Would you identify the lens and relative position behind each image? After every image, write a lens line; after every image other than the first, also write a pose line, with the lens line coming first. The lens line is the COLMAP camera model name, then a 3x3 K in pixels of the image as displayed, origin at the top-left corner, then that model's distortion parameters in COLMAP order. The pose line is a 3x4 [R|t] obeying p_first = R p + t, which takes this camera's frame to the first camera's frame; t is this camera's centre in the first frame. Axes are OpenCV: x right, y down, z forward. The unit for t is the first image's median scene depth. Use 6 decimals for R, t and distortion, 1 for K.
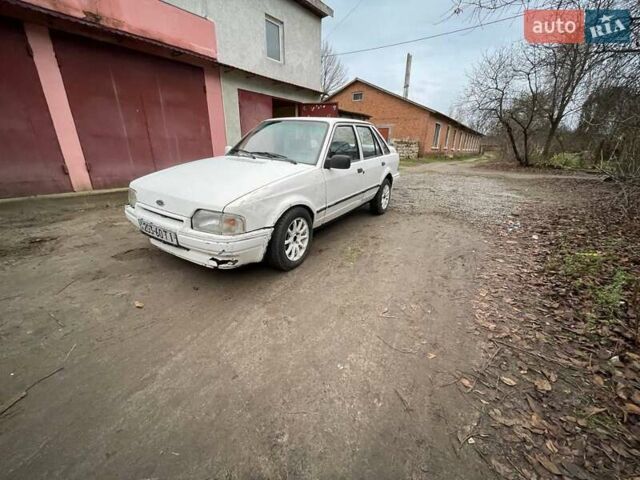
lens RADIAL K [[257.8, 0, 320.0], [0, 257.8, 240.0], [0, 0, 1]] dist [-0.000926, -0.000184]
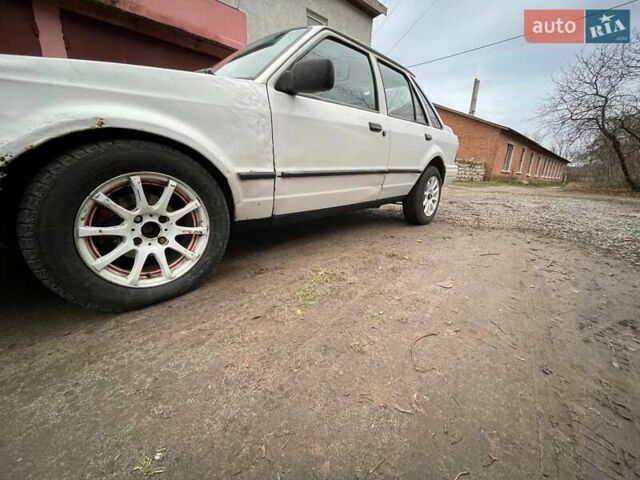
lens RADIAL K [[257.8, 0, 320.0], [0, 257.8, 240.0], [0, 0, 1]] dist [-0.000926, -0.000184]
pose [[0.978318, 0.071977, -0.194198, 0.115329], [-0.090473, 0.991994, -0.088110, 0.010947], [0.186301, 0.103769, 0.976997, 0.344129]]
